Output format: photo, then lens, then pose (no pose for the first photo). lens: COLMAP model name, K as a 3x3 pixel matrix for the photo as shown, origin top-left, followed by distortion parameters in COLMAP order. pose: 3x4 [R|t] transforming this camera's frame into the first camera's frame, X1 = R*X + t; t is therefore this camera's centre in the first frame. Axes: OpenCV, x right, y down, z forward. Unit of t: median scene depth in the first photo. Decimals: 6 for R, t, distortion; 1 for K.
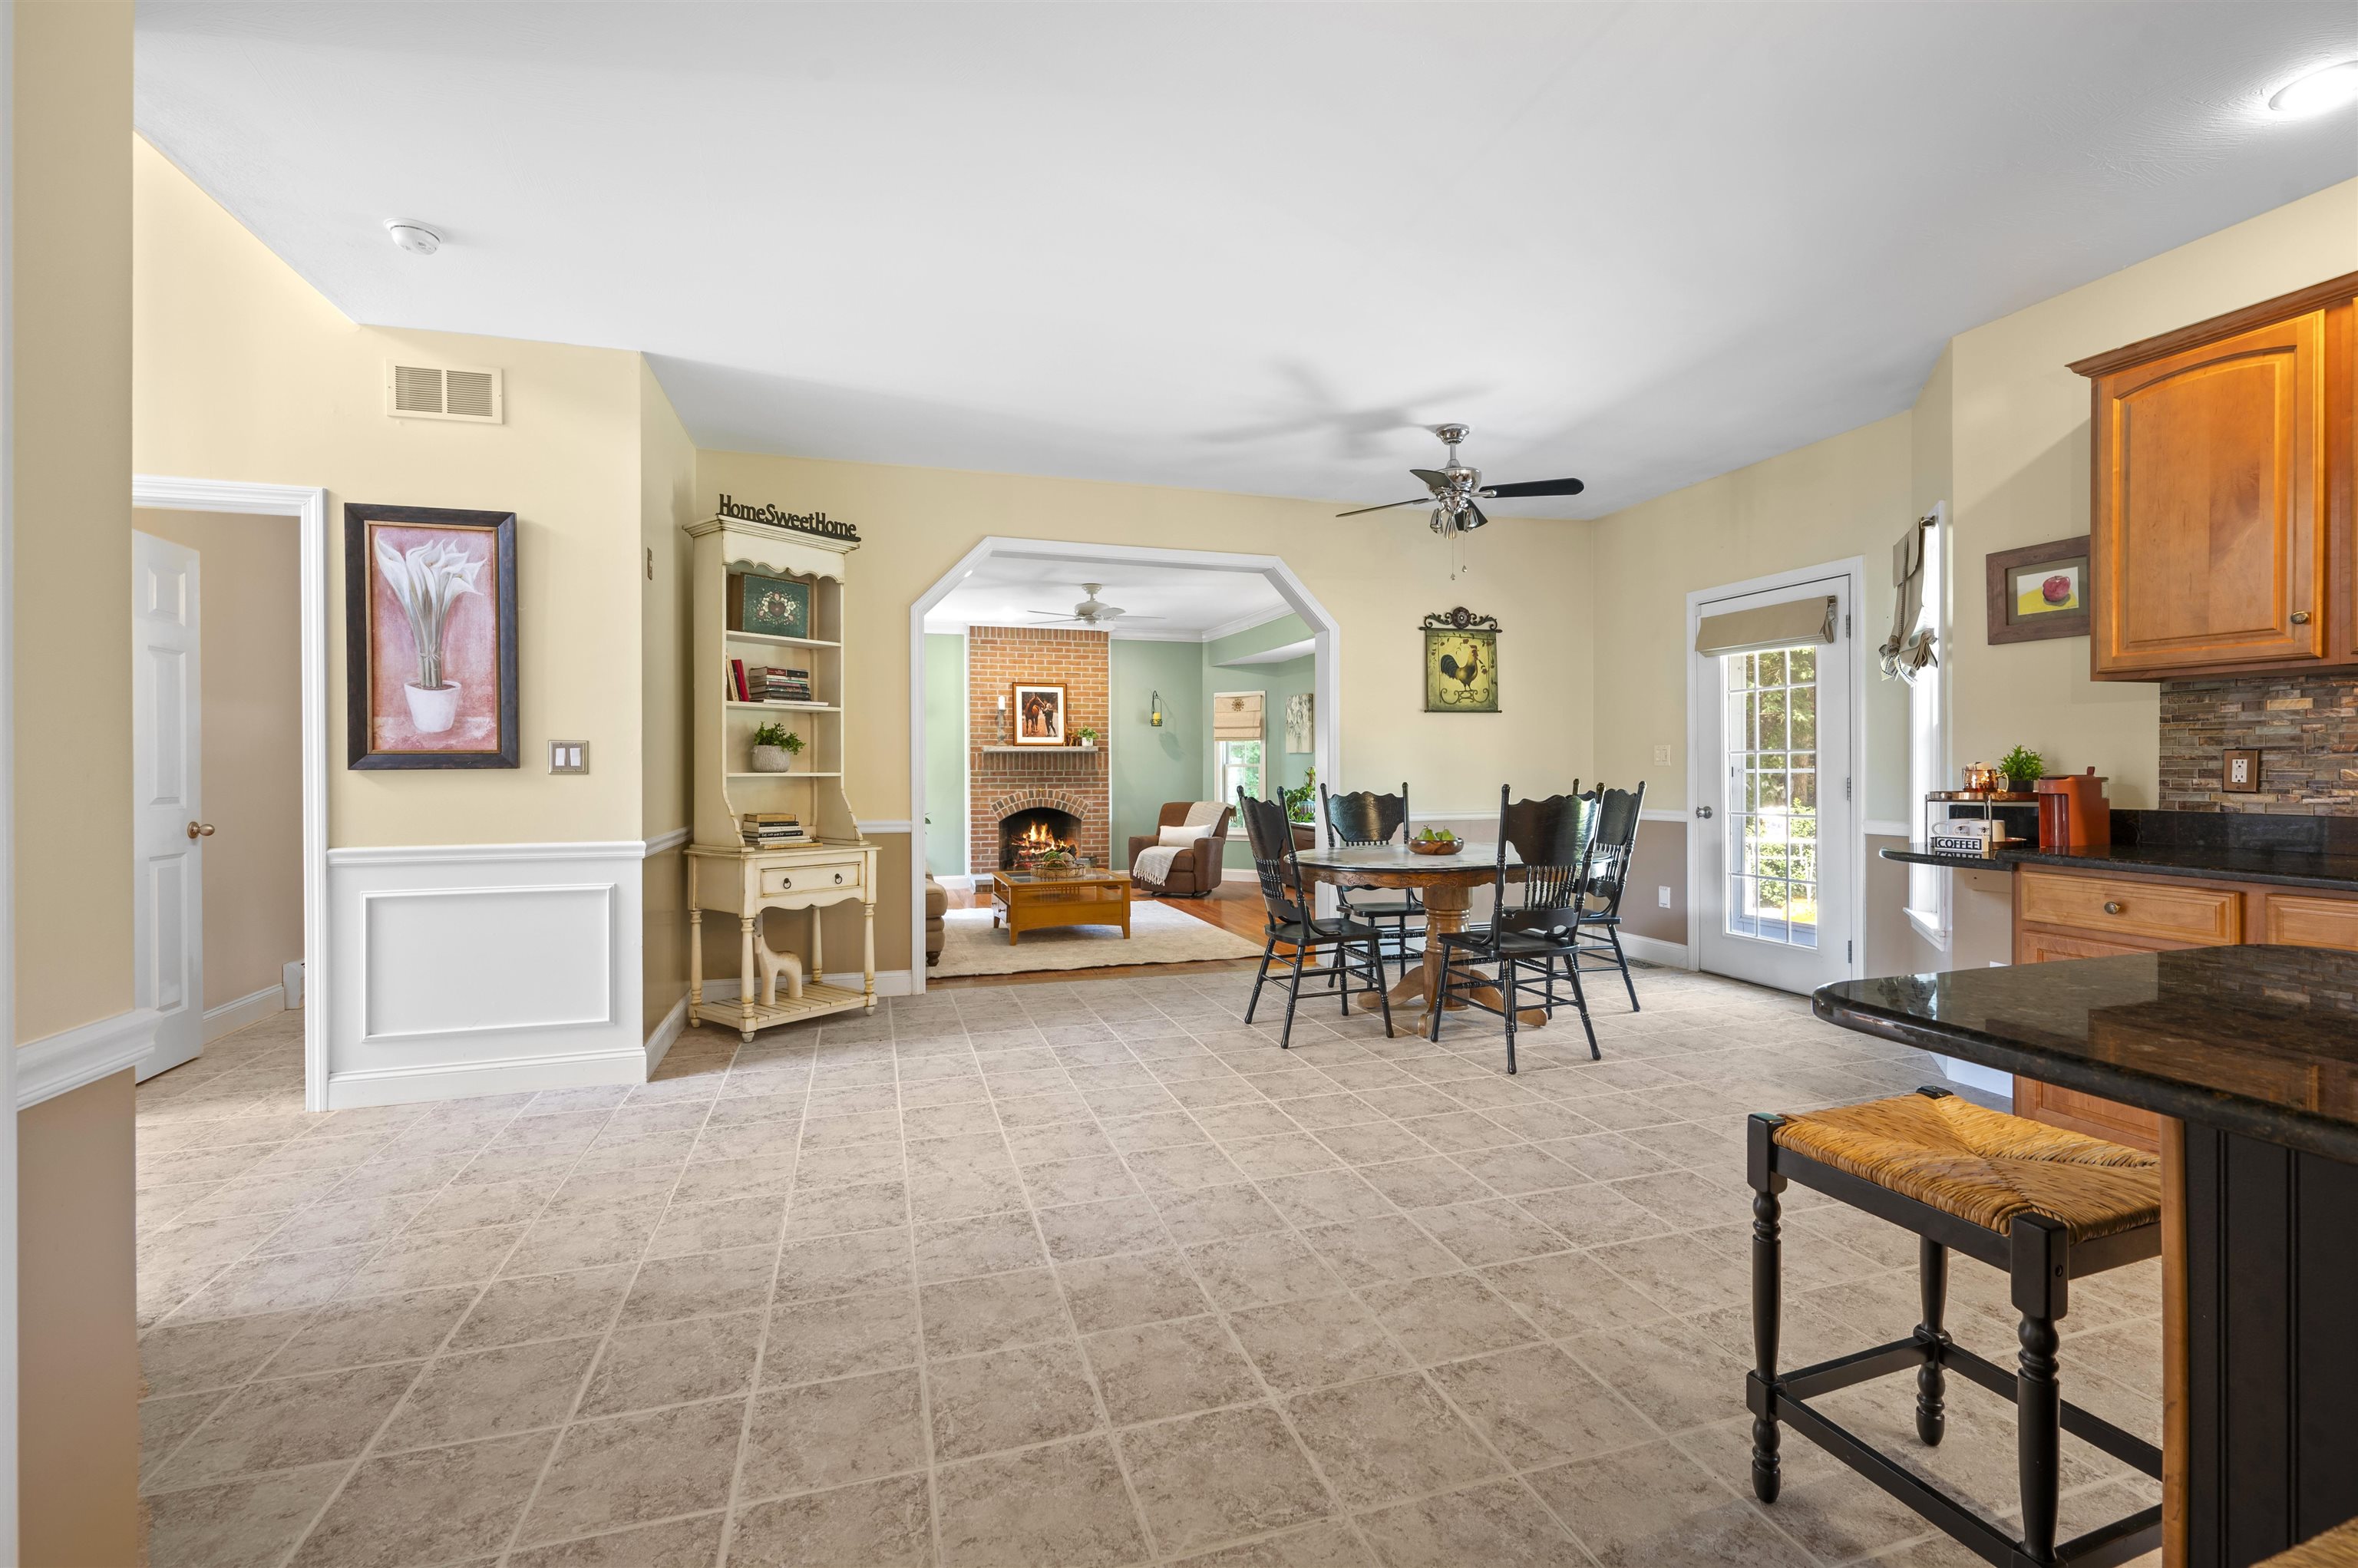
lens RADIAL K [[971.8, 0, 1197.9], [0, 971.8, 774.0], [0, 0, 1]] dist [-0.003141, -0.000490]
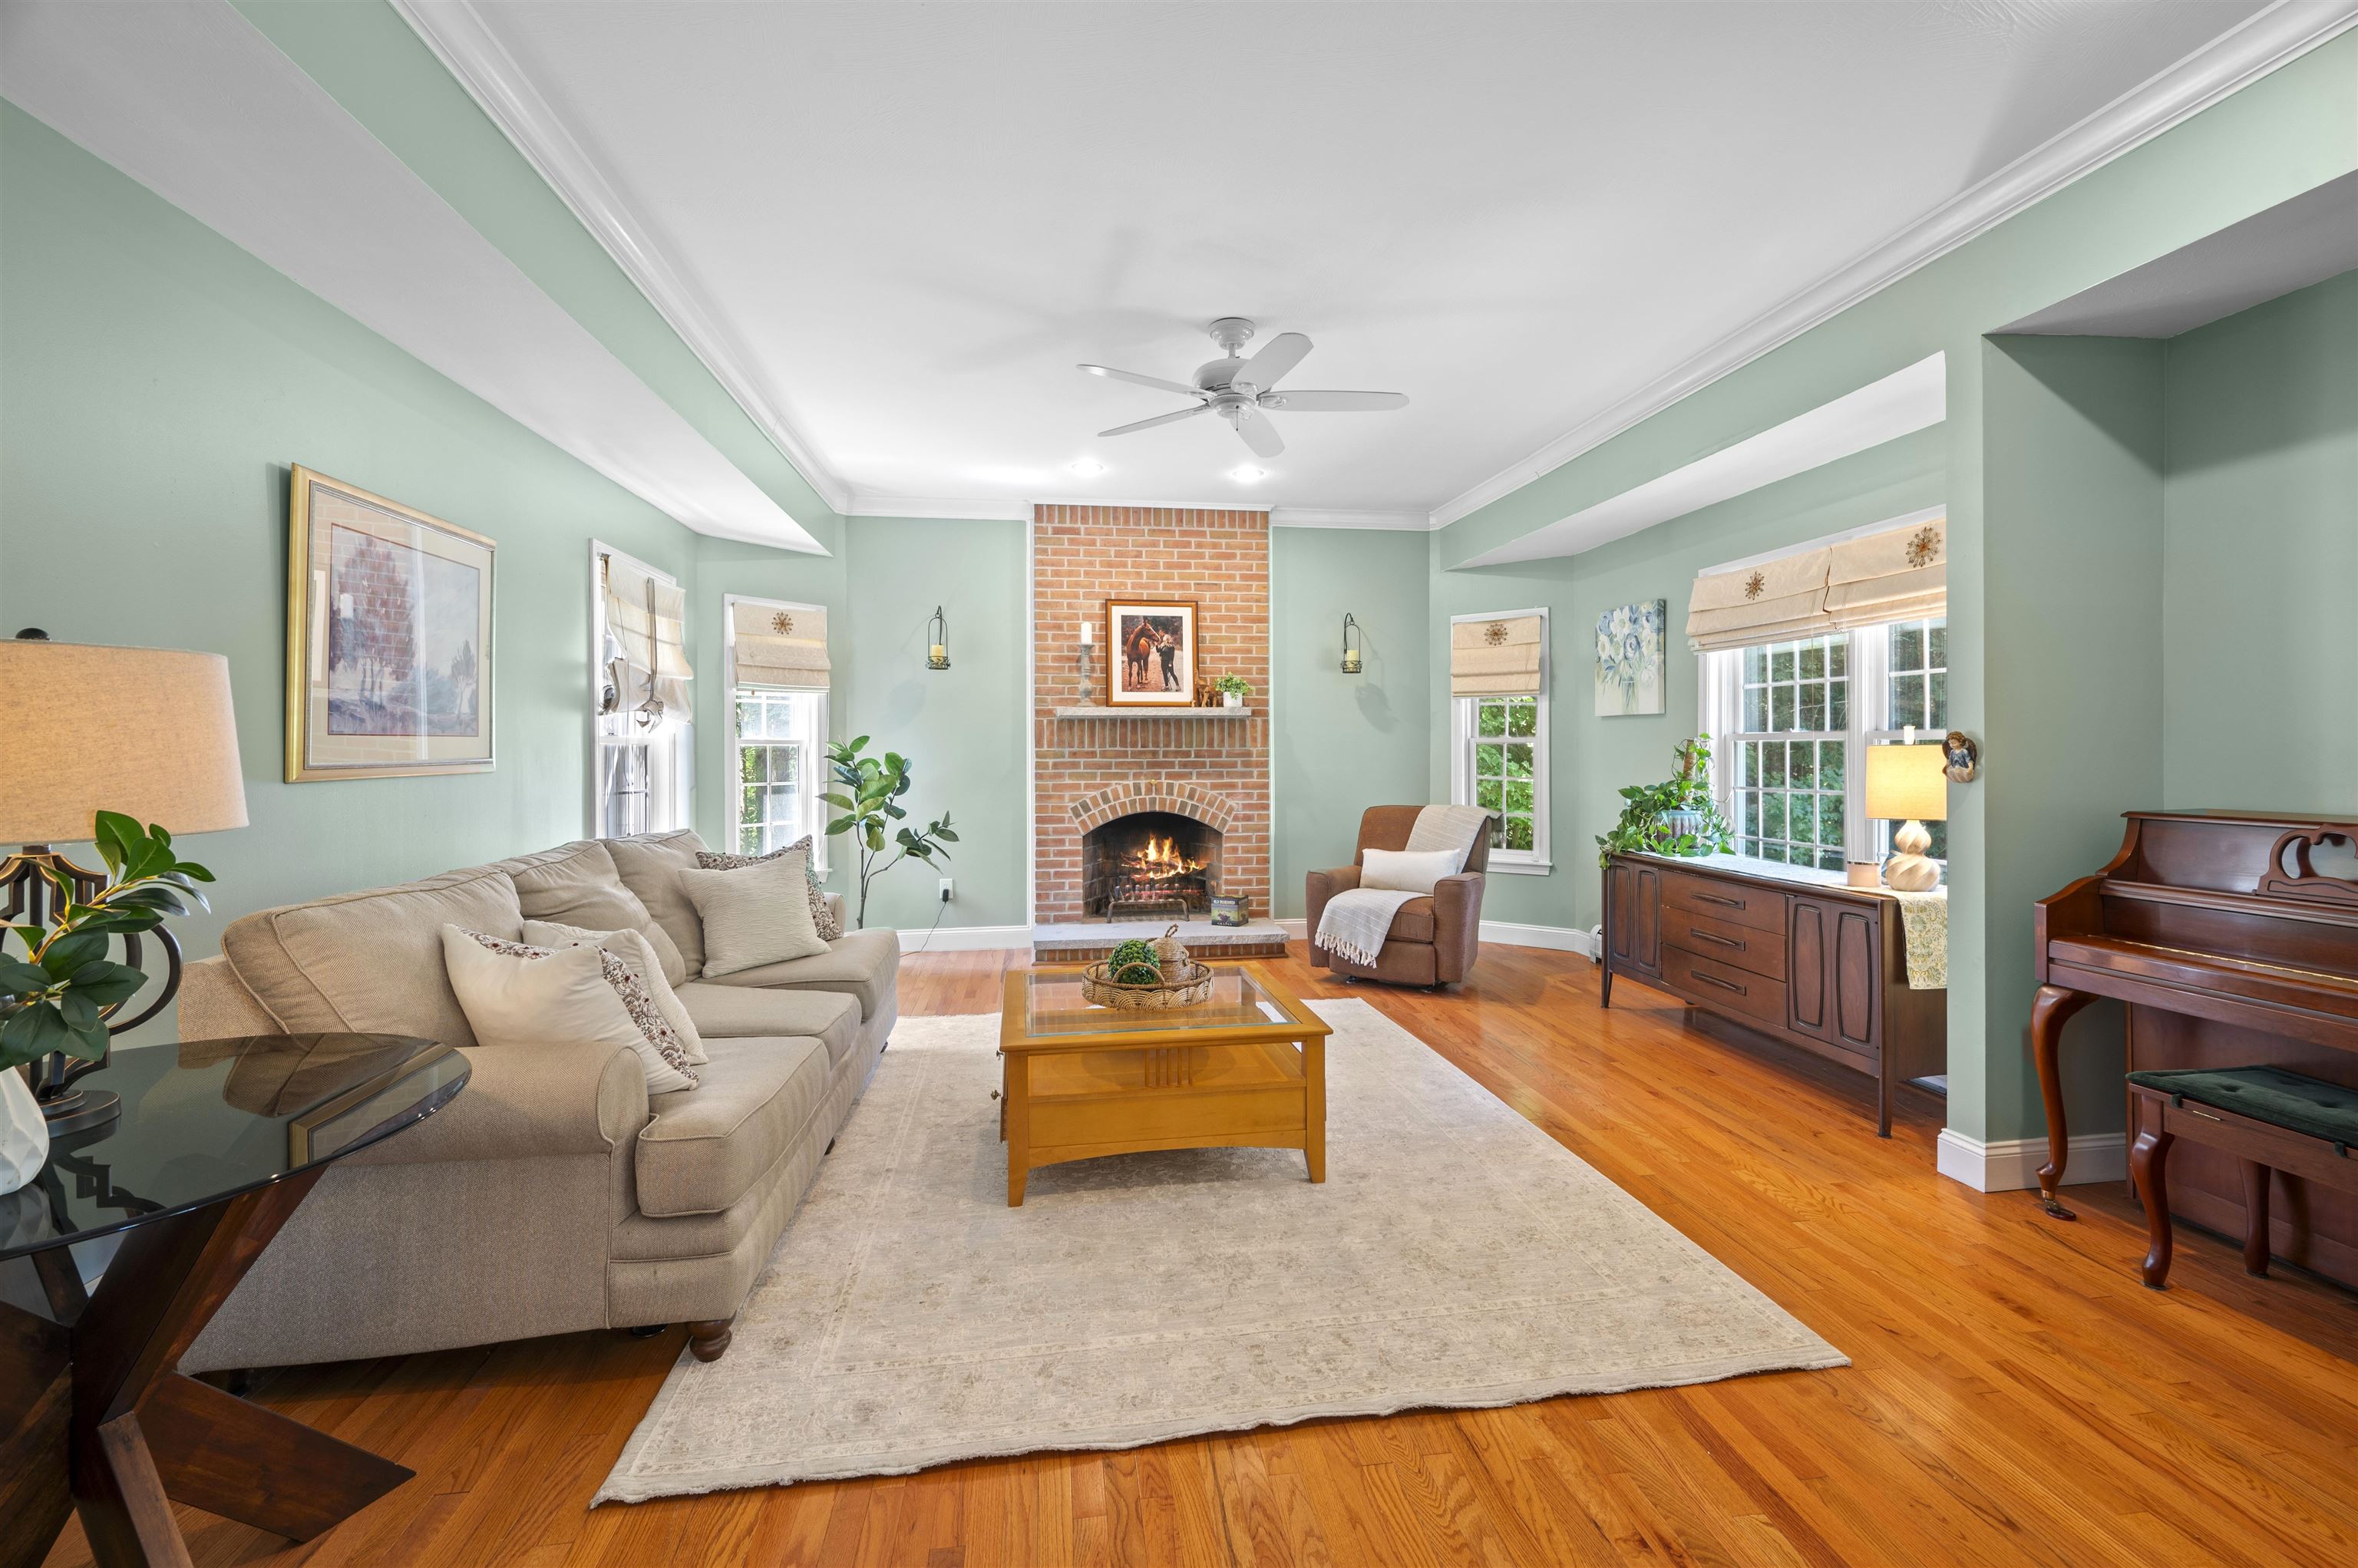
lens RADIAL K [[971.8, 0, 1187.7], [0, 971.8, 759.8], [0, 0, 1]] dist [-0.003141, -0.000490]
pose [[0.984707, 0.001438, -0.174211, -0.039100], [-0.002359, 0.999984, -0.005079, 0.005866], [0.174201, 0.005412, 0.984695, 0.427157]]
